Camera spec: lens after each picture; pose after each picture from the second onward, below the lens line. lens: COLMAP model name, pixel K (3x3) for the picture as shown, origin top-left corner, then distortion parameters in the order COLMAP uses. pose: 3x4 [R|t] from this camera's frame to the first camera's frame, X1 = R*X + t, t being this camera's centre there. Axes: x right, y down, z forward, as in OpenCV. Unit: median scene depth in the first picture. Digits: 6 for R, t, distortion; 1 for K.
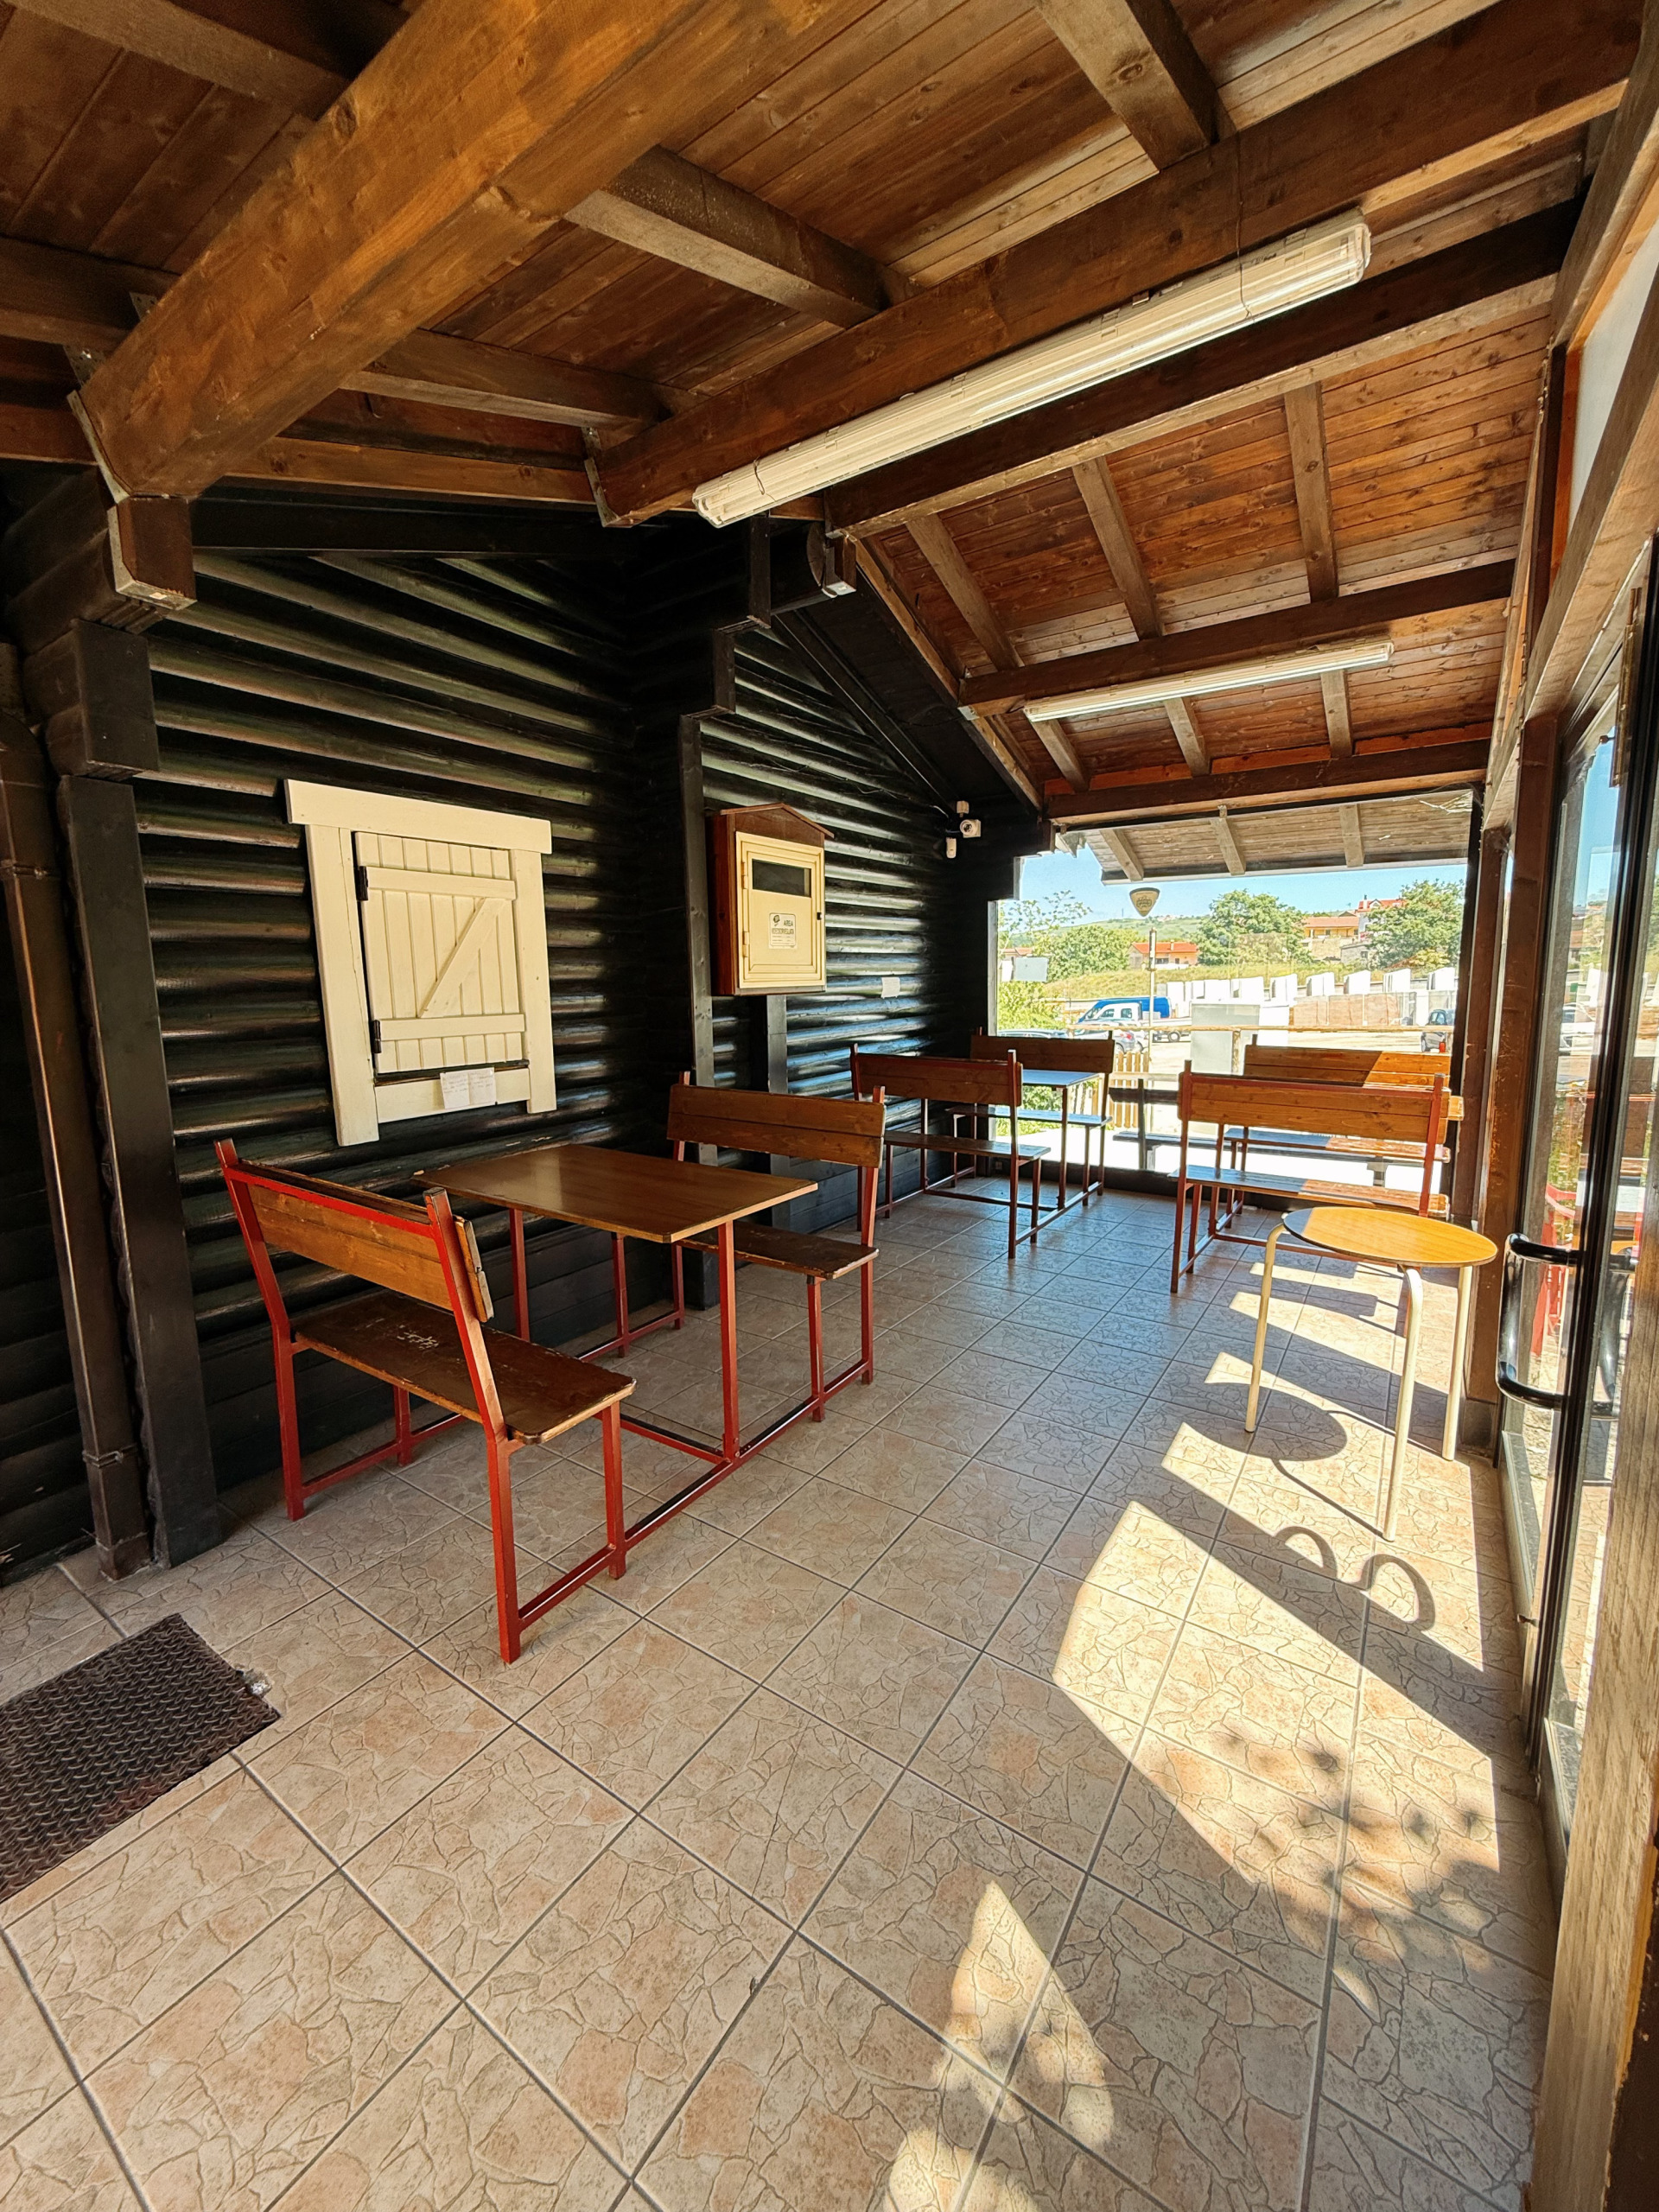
lens RADIAL K [[884.4, 0, 839.6], [0, 884.4, 1109.7], [0, 0, 1]] dist [-0.001110, 0.000727]
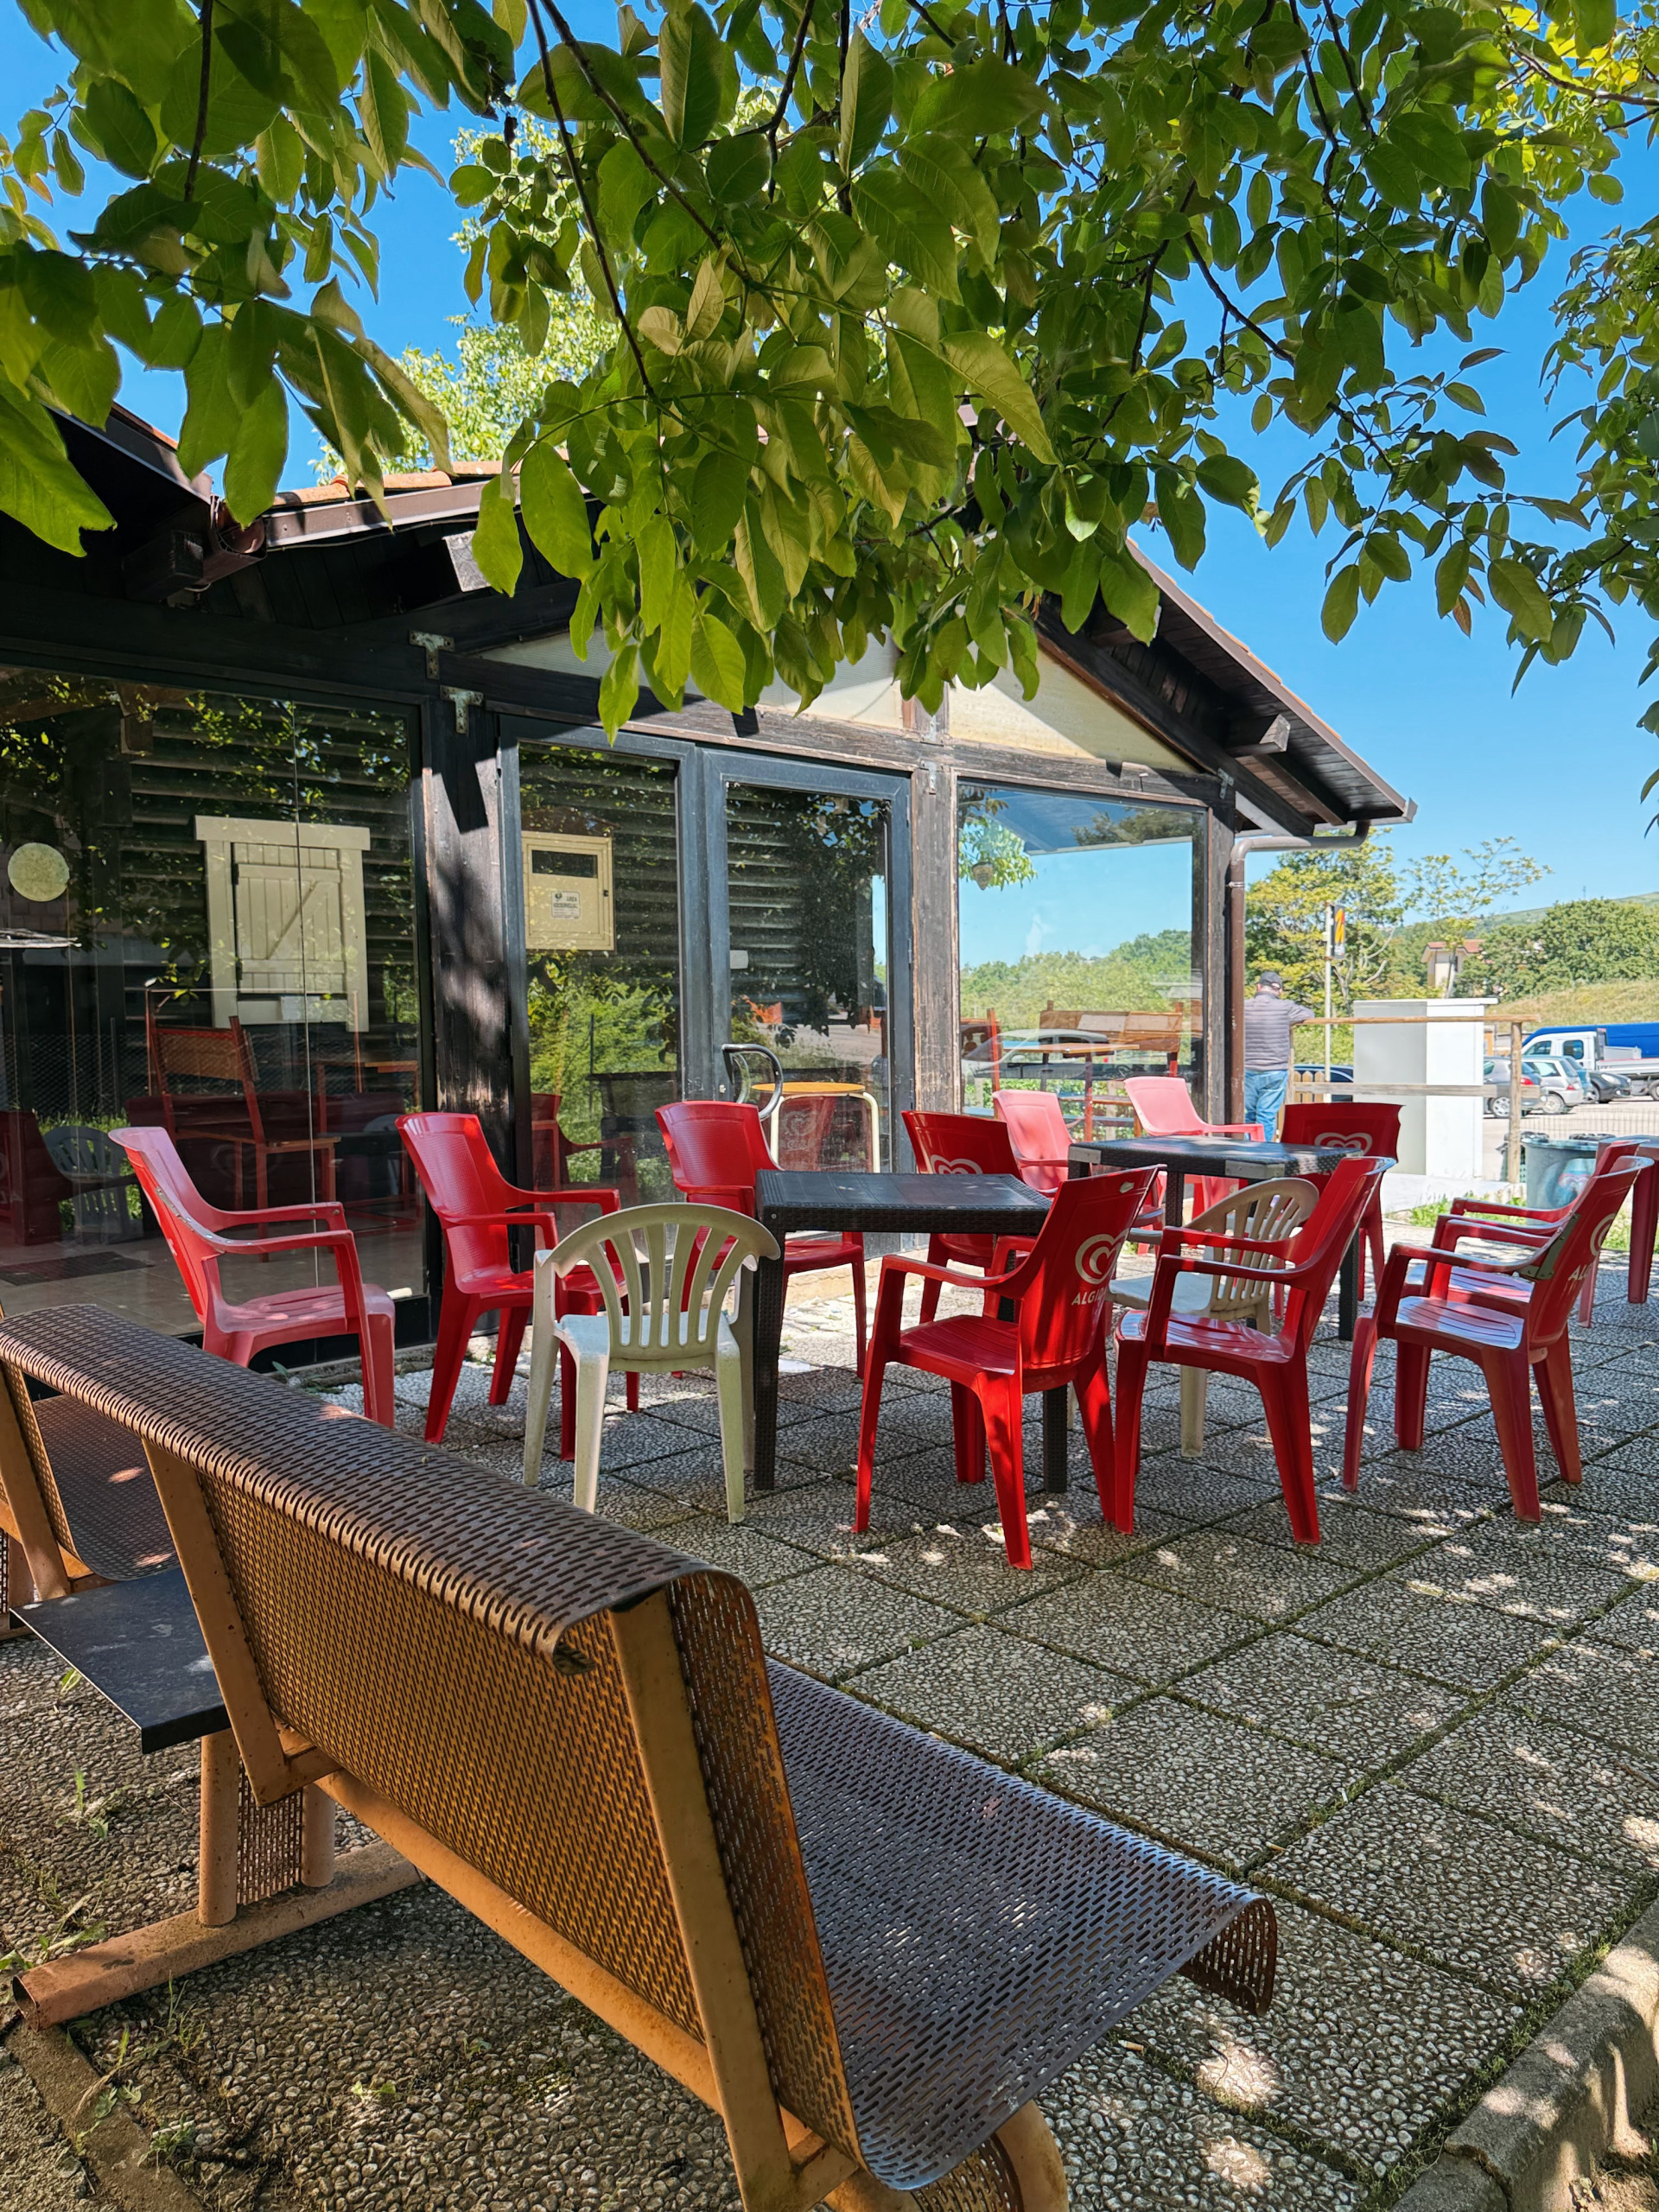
lens RADIAL K [[1567.3, 0, 831.7], [0, 1567.3, 1108.0], [0, 0, 1]] dist [0.049039, -0.027747]
pose [[0.978603, 0.025225, -0.204207, 0.943002], [-0.040296, 0.996734, -0.069985, 0.274756], [0.201775, 0.076716, 0.976423, -1.311872]]
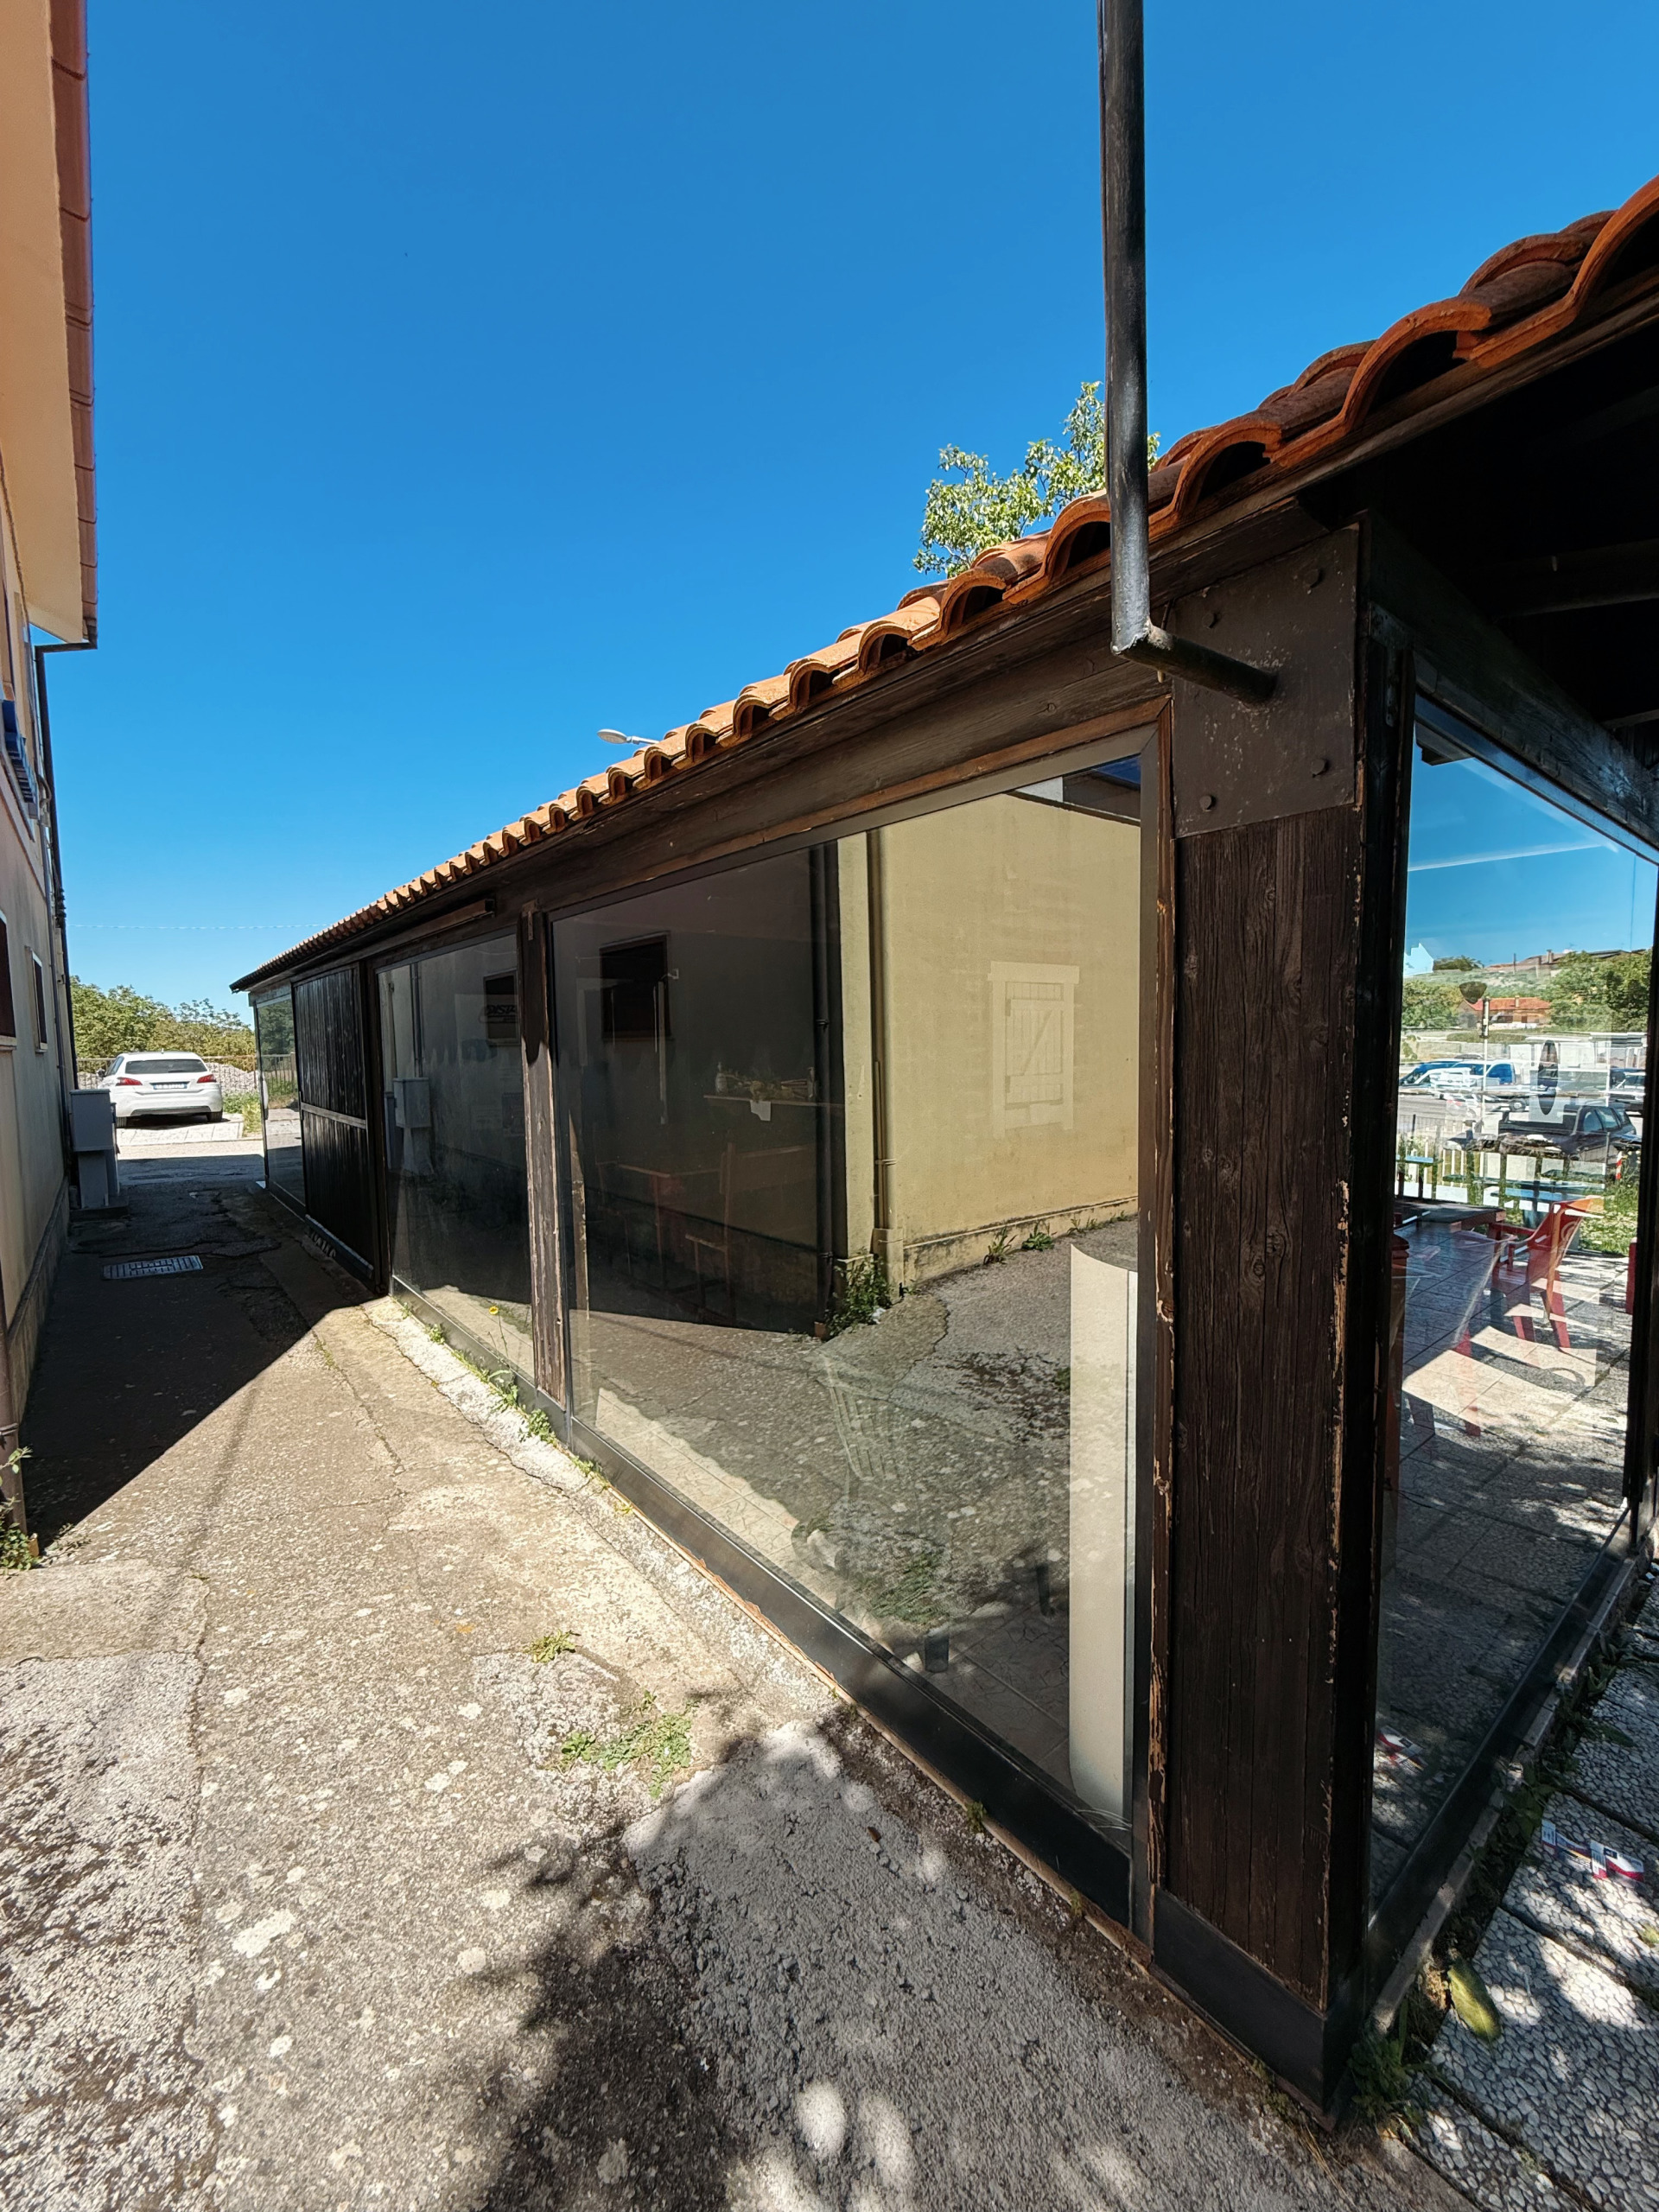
lens RADIAL K [[884.4, 0, 850.8], [0, 884.4, 1111.4], [0, 0, 1]] dist [-0.001110, 0.000727]
pose [[0.955054, 0.023890, -0.295469, -0.233967], [-0.041822, 0.997636, -0.054520, 0.083757], [0.293468, 0.064427, 0.953795, -0.833004]]
